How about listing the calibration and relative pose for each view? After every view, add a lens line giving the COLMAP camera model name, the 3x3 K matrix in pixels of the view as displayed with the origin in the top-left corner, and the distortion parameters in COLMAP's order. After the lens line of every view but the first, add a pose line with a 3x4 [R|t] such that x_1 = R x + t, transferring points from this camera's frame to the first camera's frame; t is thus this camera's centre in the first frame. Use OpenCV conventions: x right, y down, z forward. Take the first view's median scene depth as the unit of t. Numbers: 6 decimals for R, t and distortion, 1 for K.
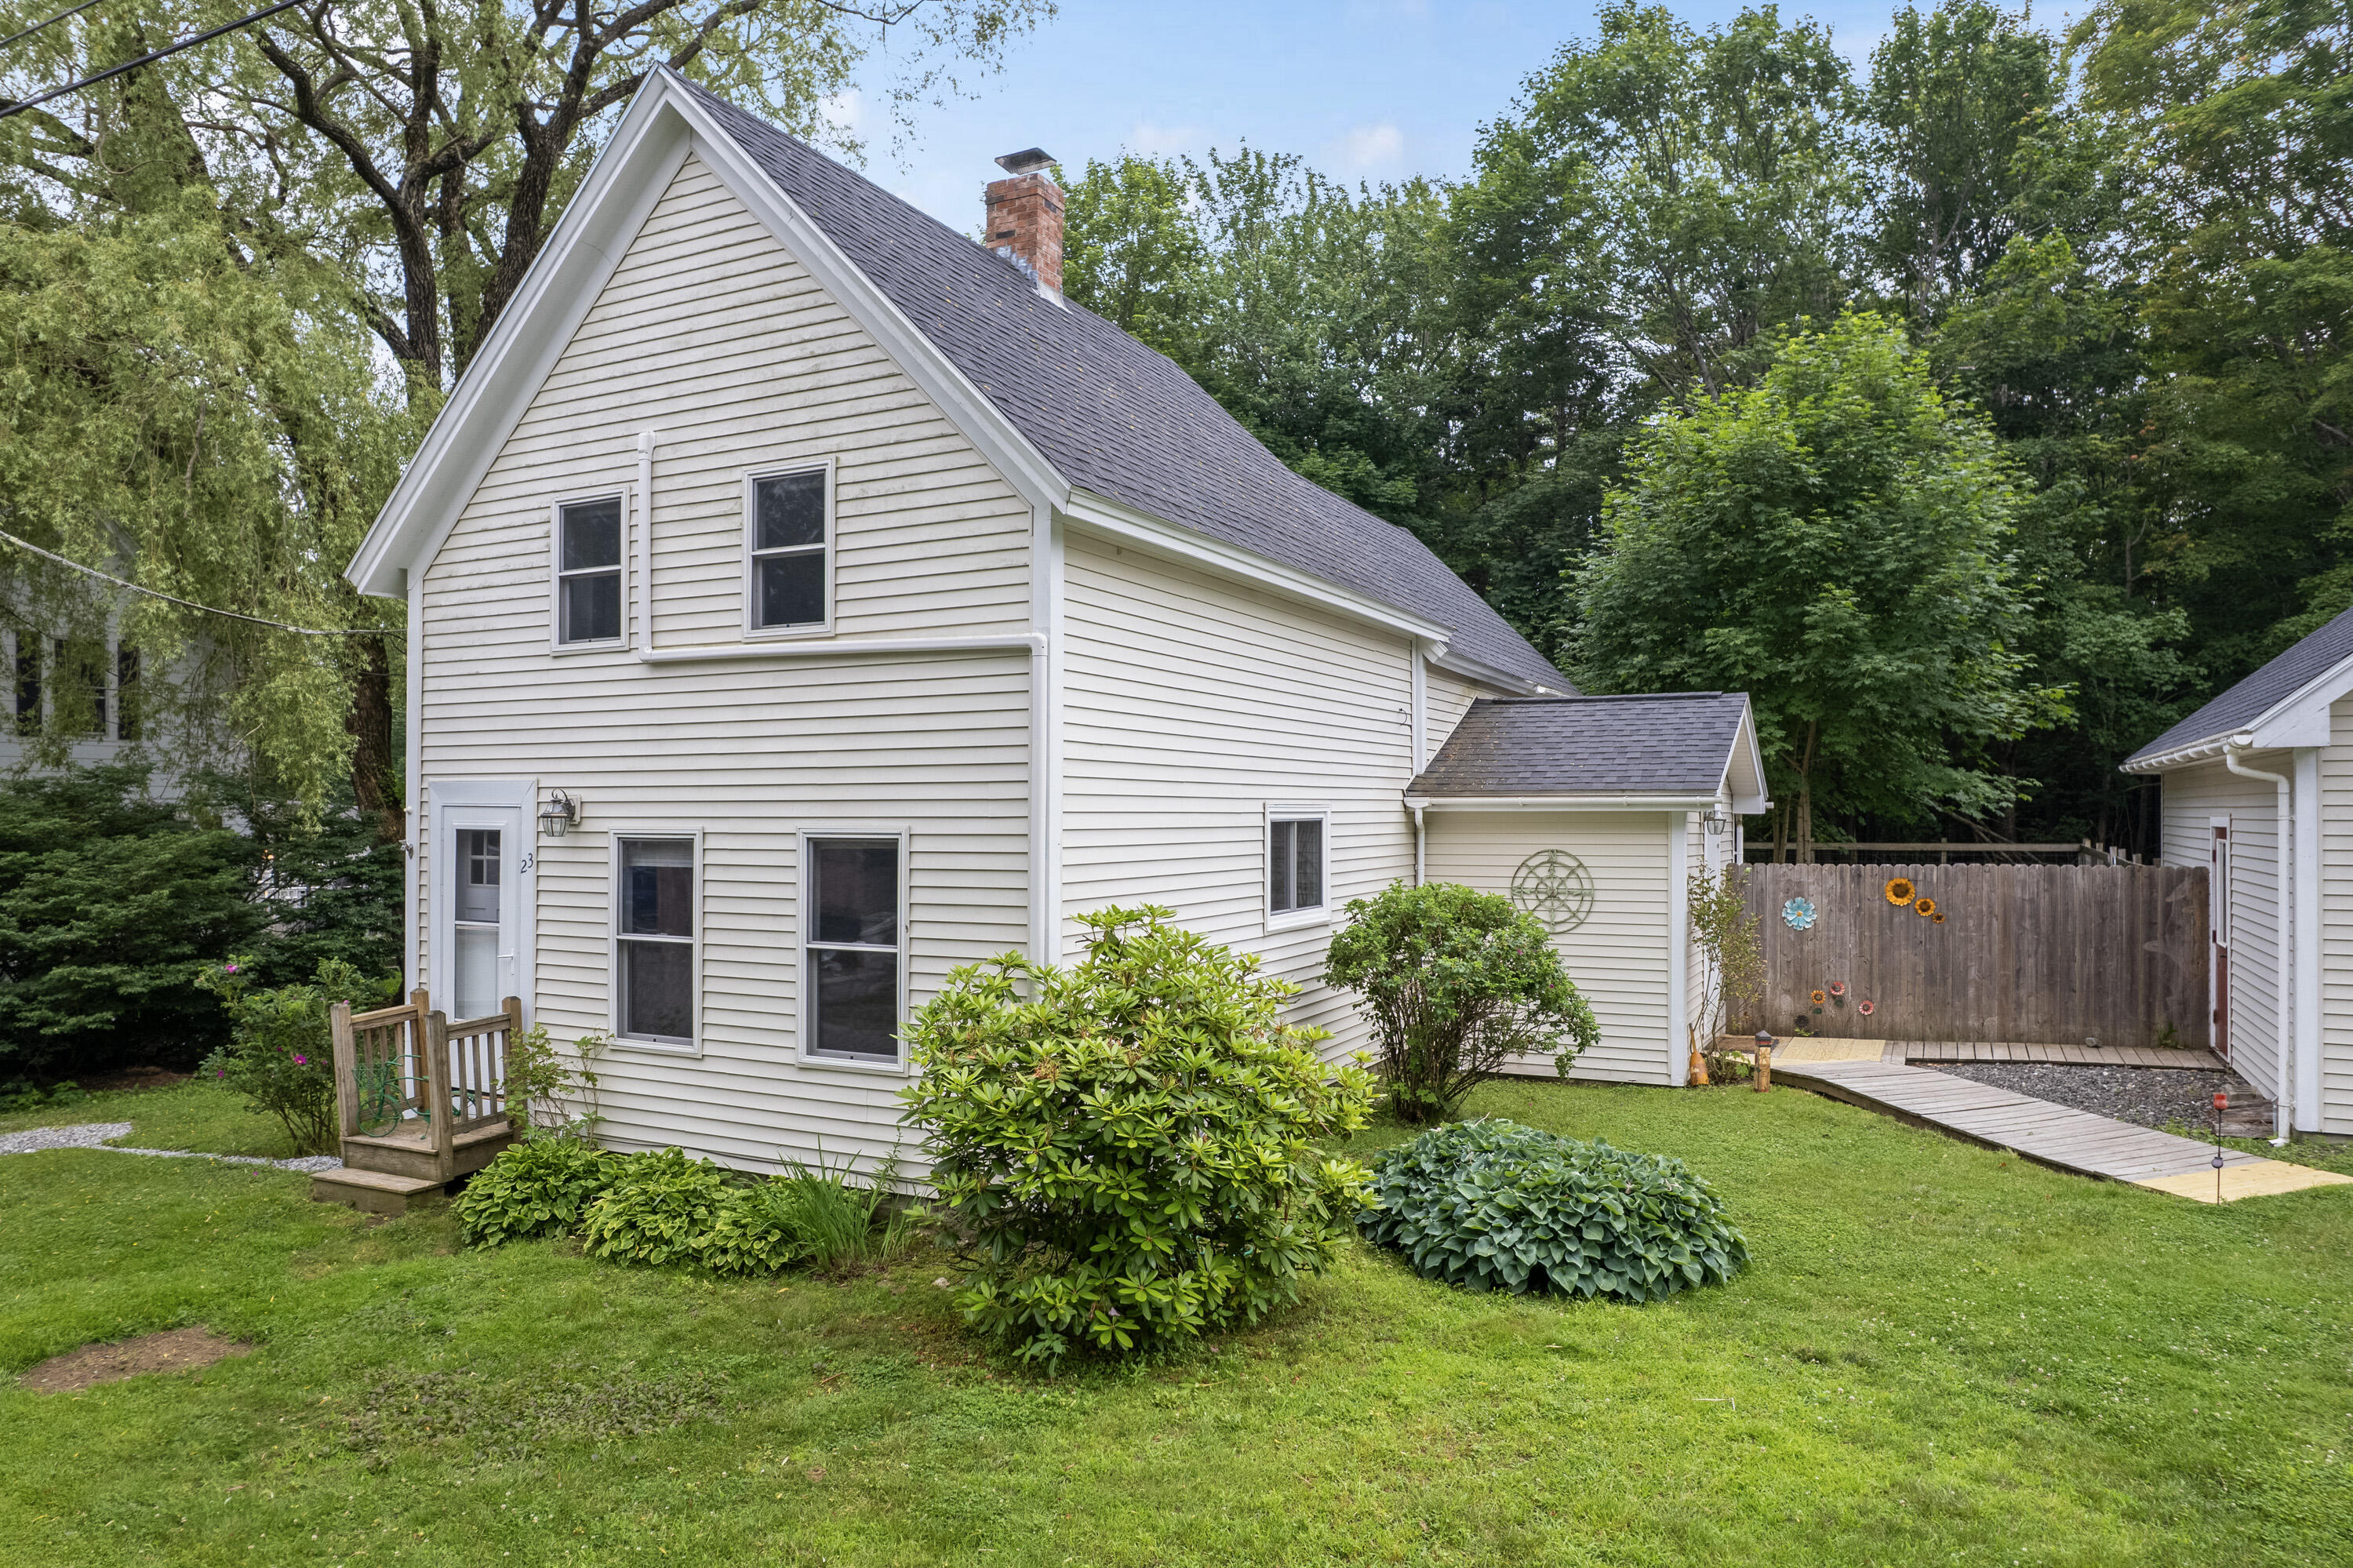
lens RADIAL K [[1507.5, 0, 1195.3], [0, 1507.5, 824.0], [0, 0, 1]] dist [-0.058249, 0.050765]
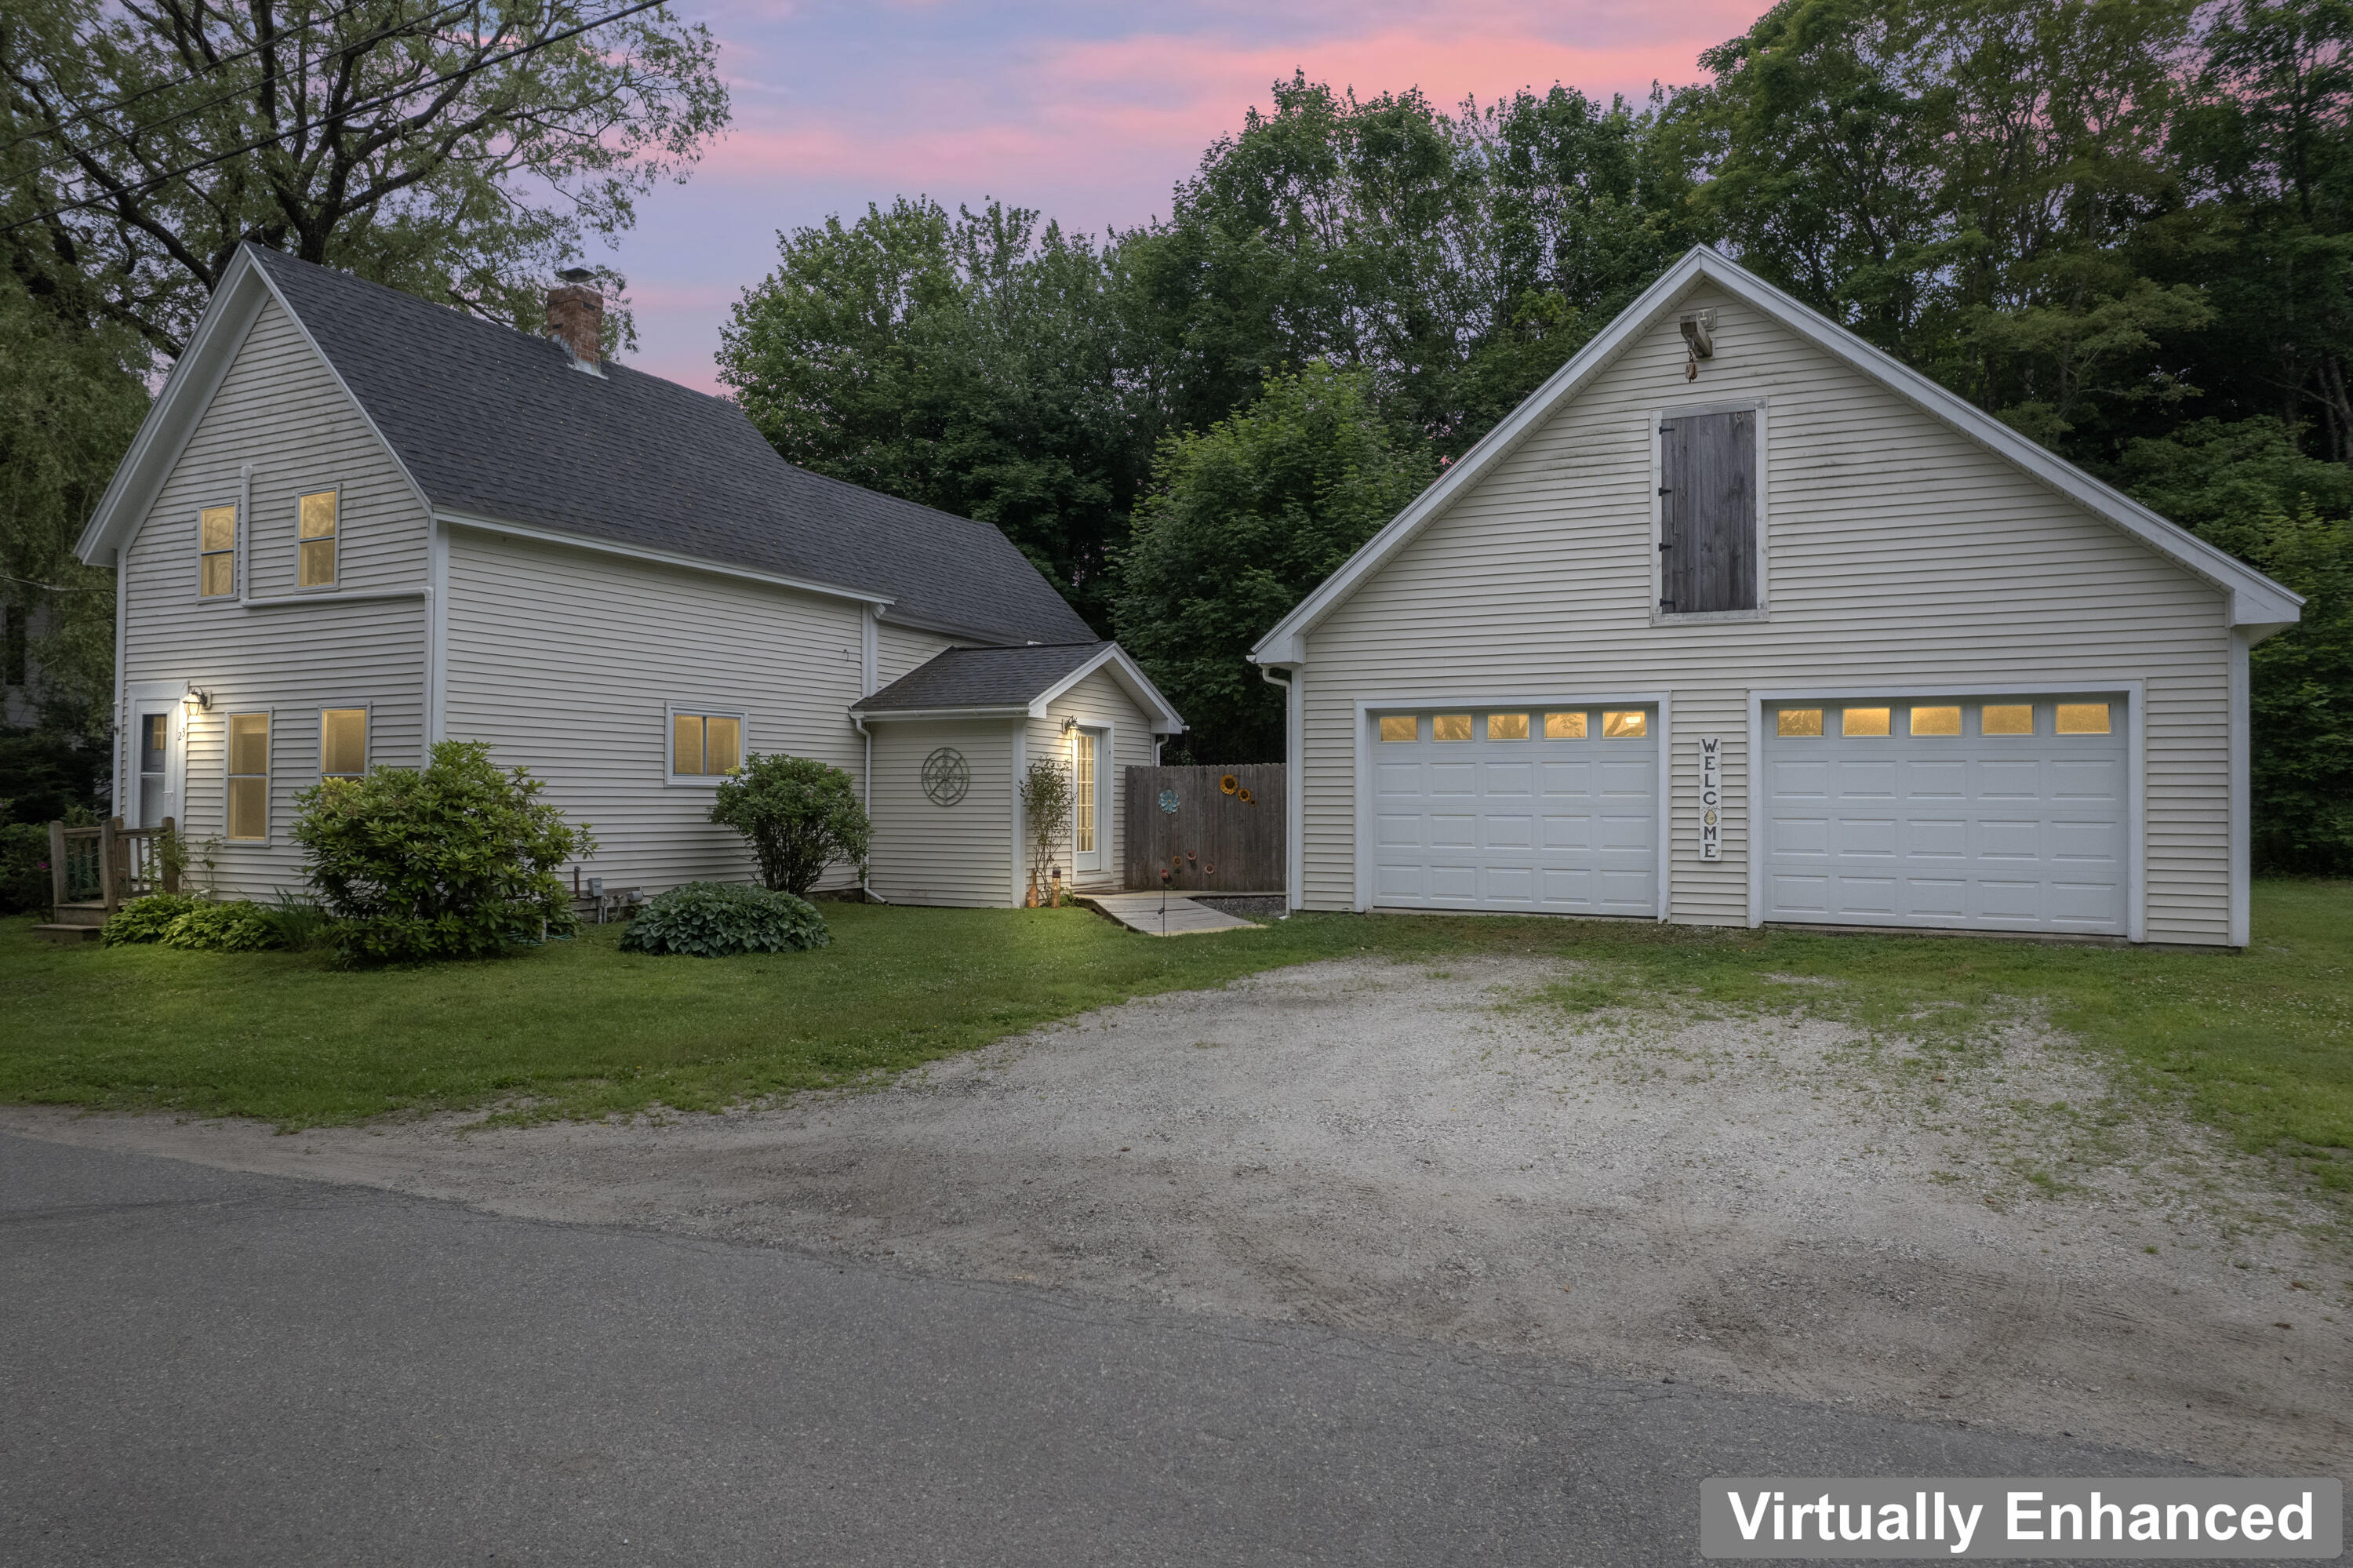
lens RADIAL K [[1507.5, 0, 1189.8], [0, 1507.5, 784.8], [0, 0, 1]] dist [-0.058249, 0.050765]
pose [[0.999983, 0.005177, -0.002750, 0.654193], [-0.005231, 0.999785, -0.020047, 0.110231], [0.002645, 0.020061, 0.999795, -0.596965]]
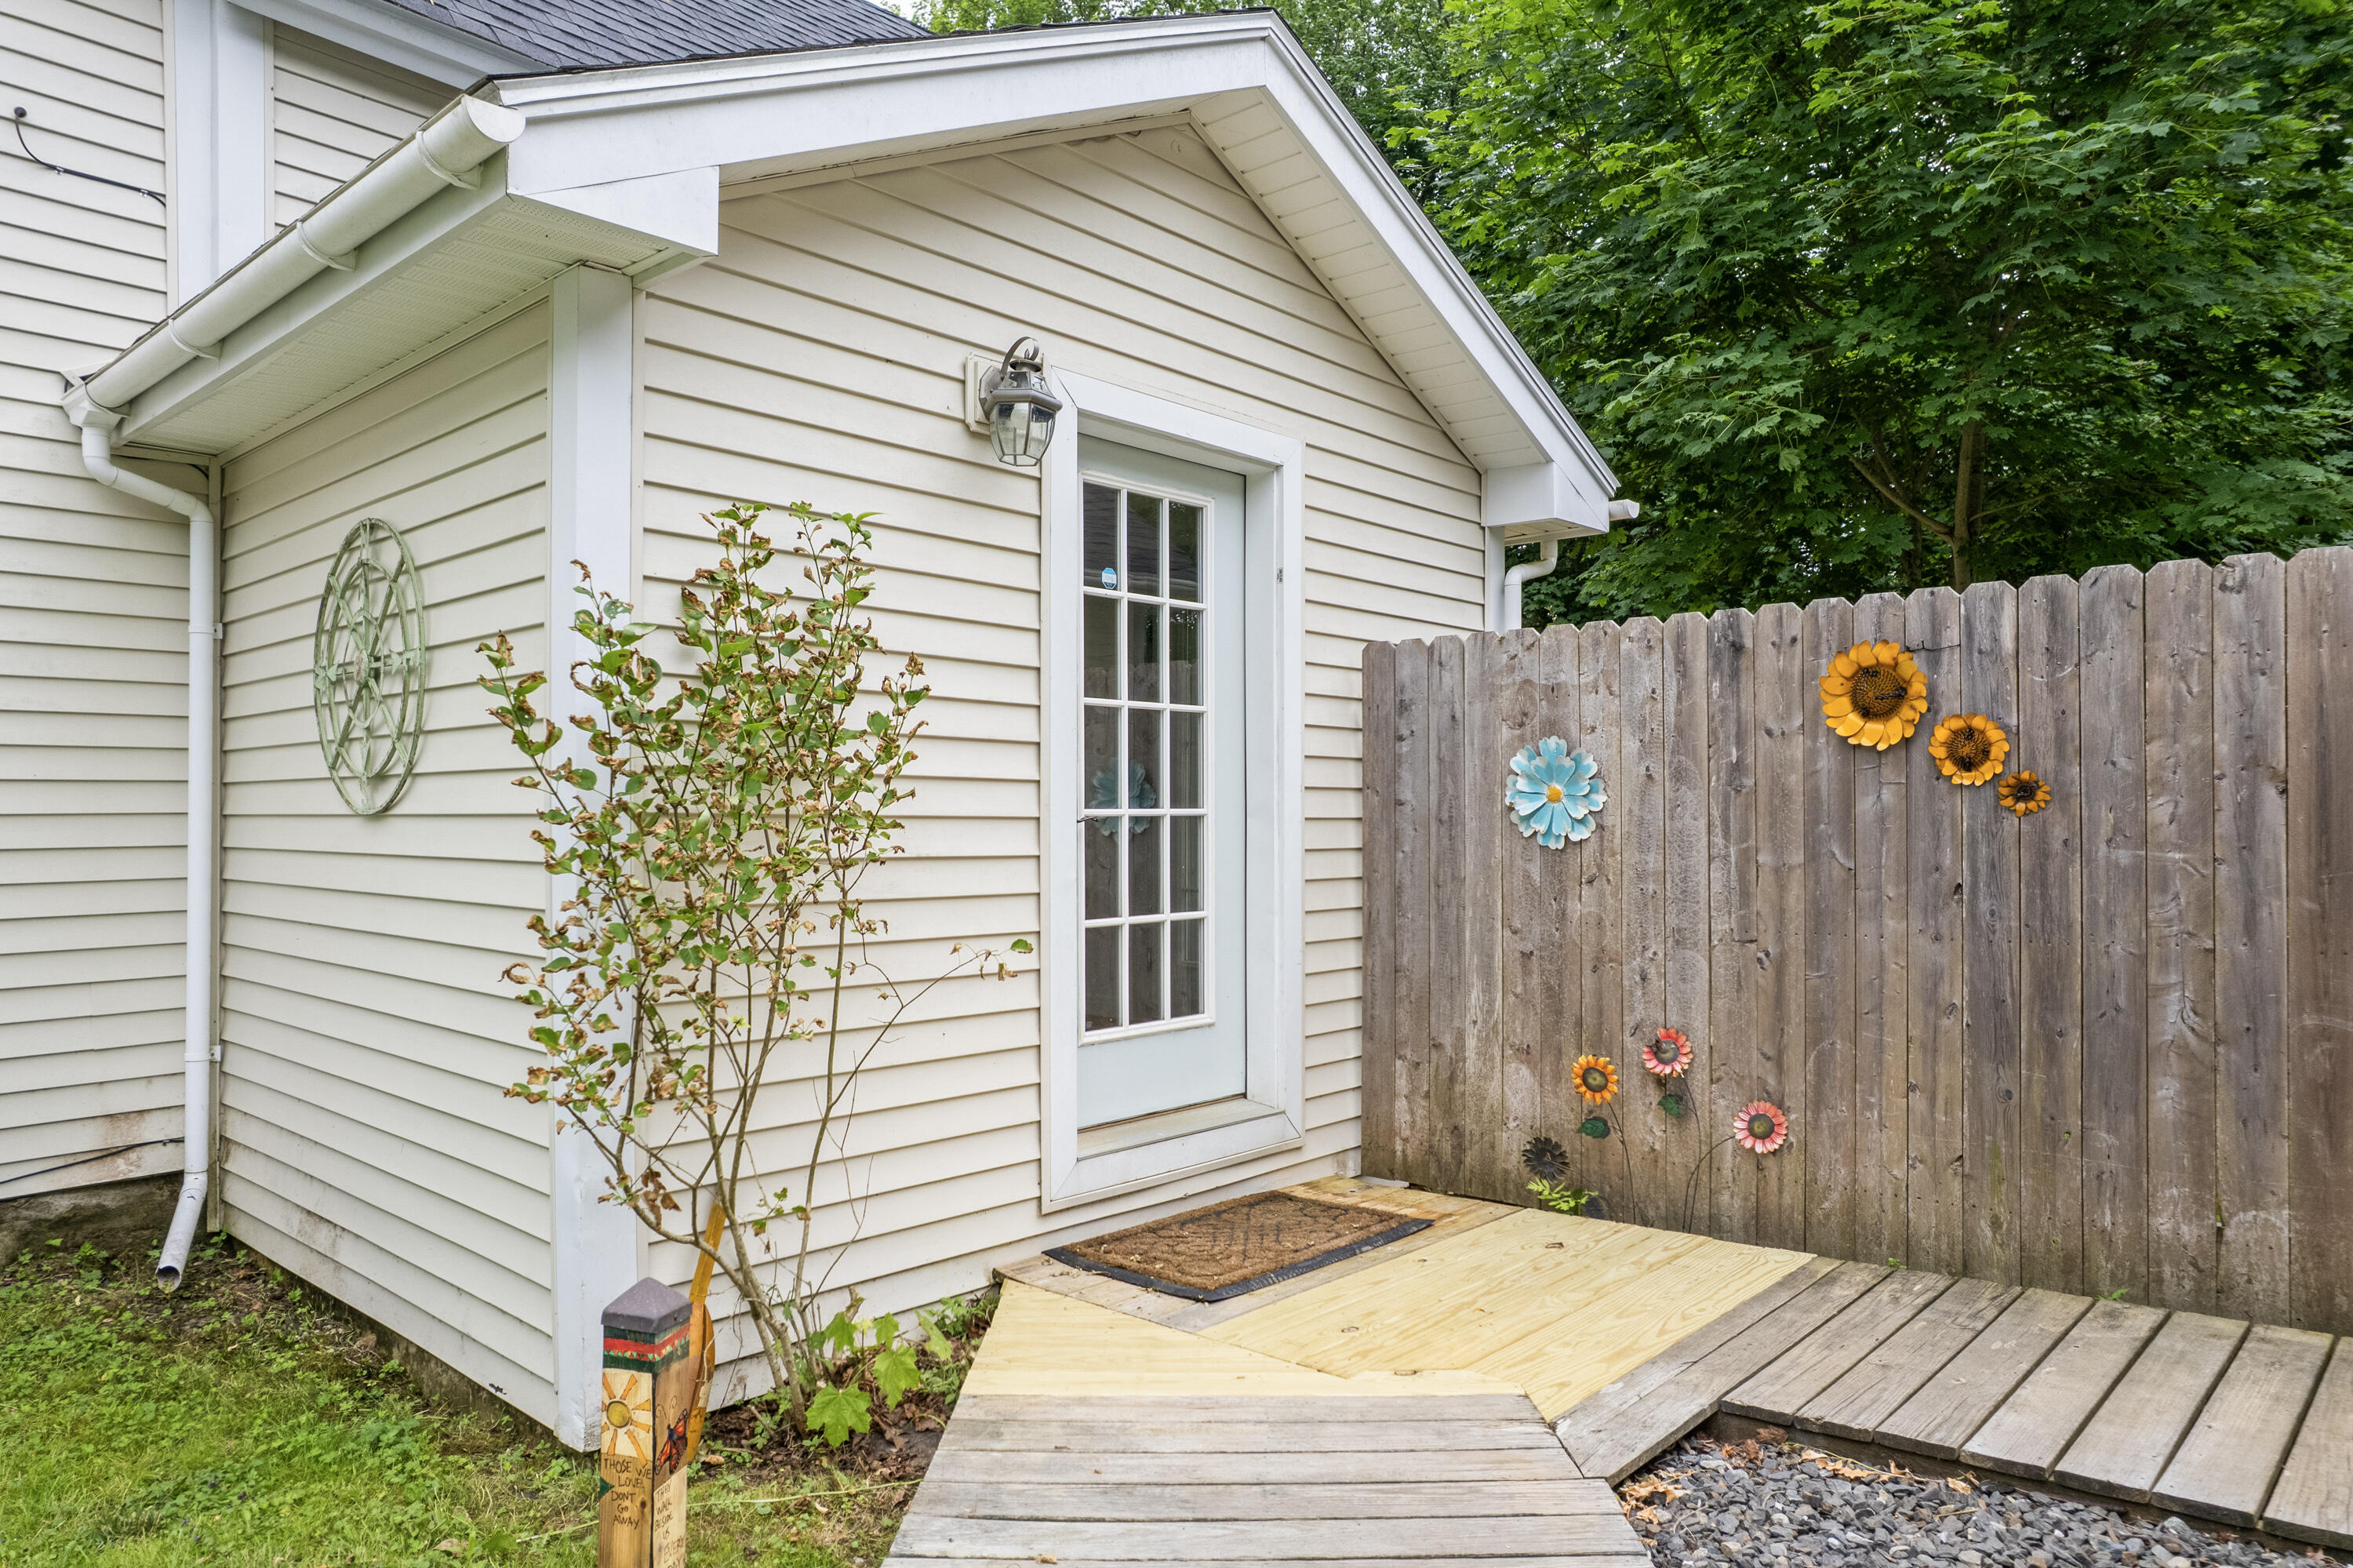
lens RADIAL K [[1507.5, 0, 1185.9], [0, 1507.5, 808.6], [0, 0, 1]] dist [-0.058249, 0.050765]
pose [[0.962827, 0.001091, -0.270115, 0.634948], [-0.003288, 0.999965, -0.007681, 0.100964], [0.270098, 0.008284, 0.962797, 1.064028]]
